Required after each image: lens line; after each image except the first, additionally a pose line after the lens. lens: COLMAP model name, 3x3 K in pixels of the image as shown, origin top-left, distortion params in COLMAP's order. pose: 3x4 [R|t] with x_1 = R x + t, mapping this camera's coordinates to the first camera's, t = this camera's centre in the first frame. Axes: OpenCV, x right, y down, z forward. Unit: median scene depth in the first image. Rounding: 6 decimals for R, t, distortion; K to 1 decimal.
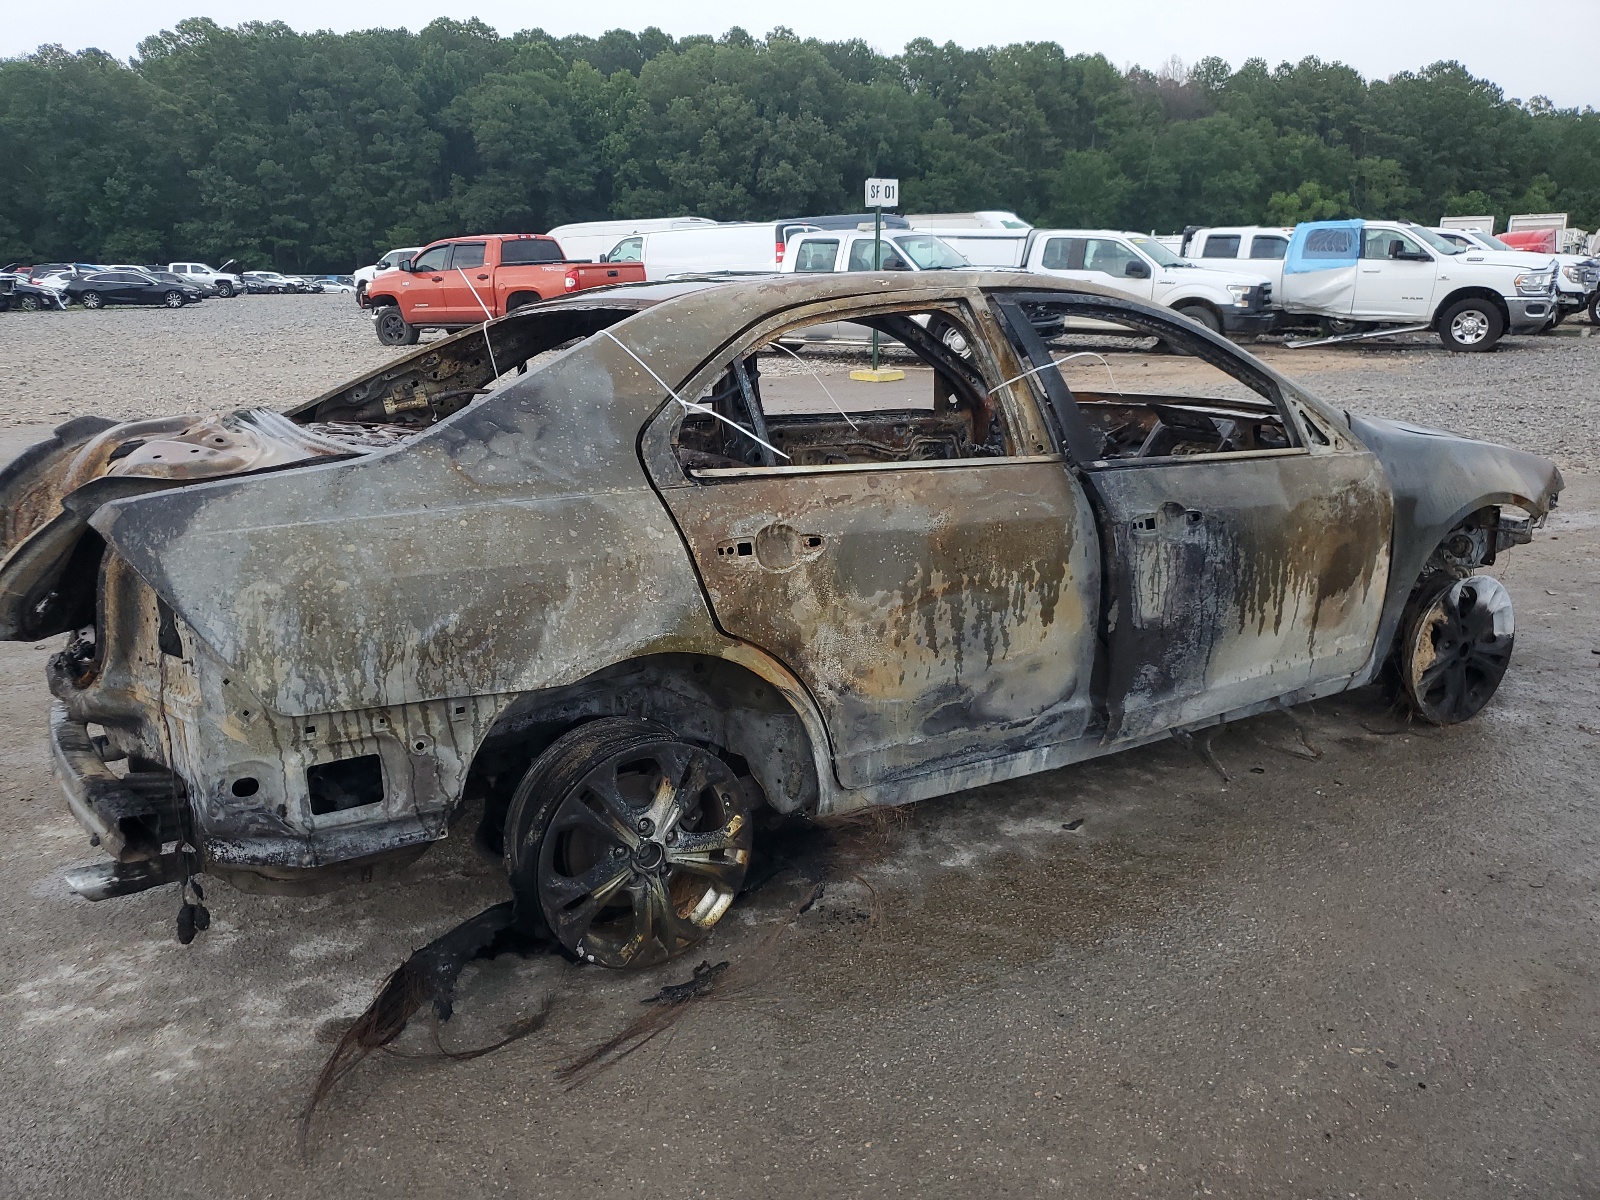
lens RADIAL K [[1259.9, 0, 779.5], [0, 1259.9, 600.4], [0, 0, 1]] dist [0.031621, -0.004496]
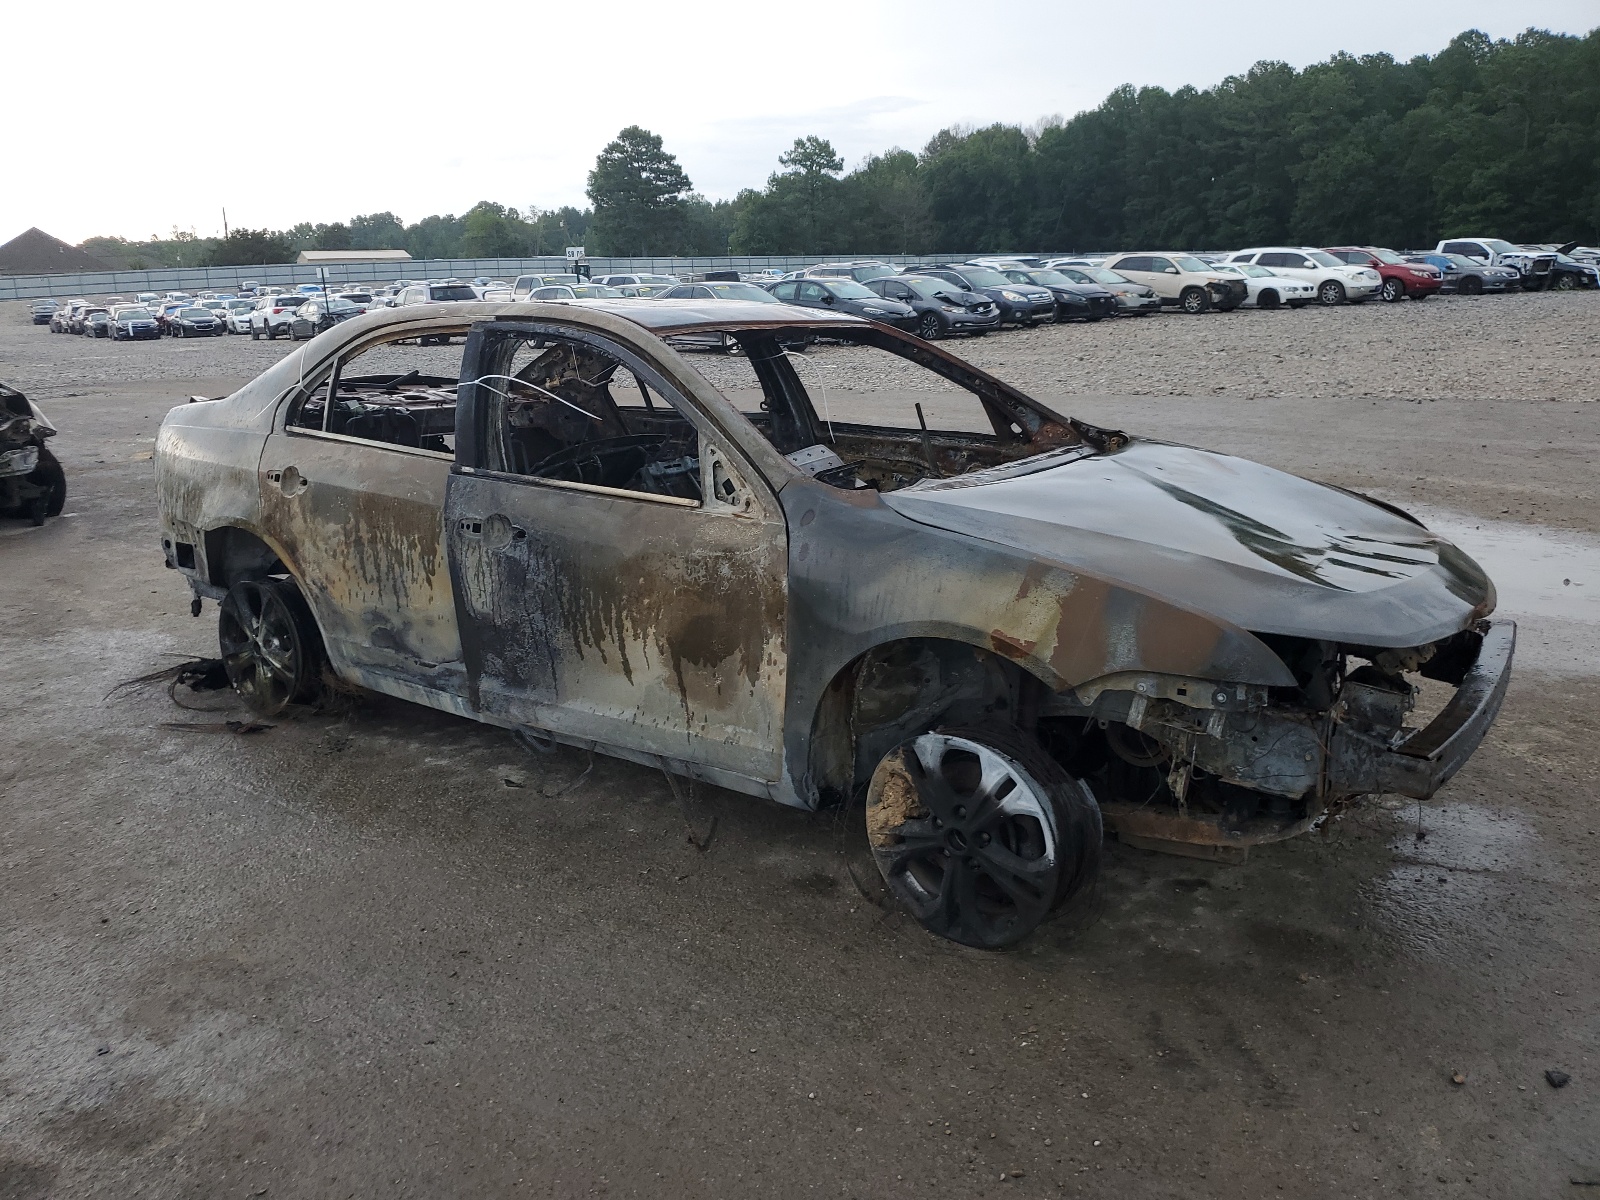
lens RADIAL K [[1259.9, 0, 779.5], [0, 1259.9, 600.4], [0, 0, 1]] dist [0.031621, -0.004496]
pose [[0.425326, 0.227382, -0.876011, 1.418226], [-0.220440, 0.964802, 0.143400, -0.220442], [0.877783, 0.132116, 0.460480, 0.716918]]
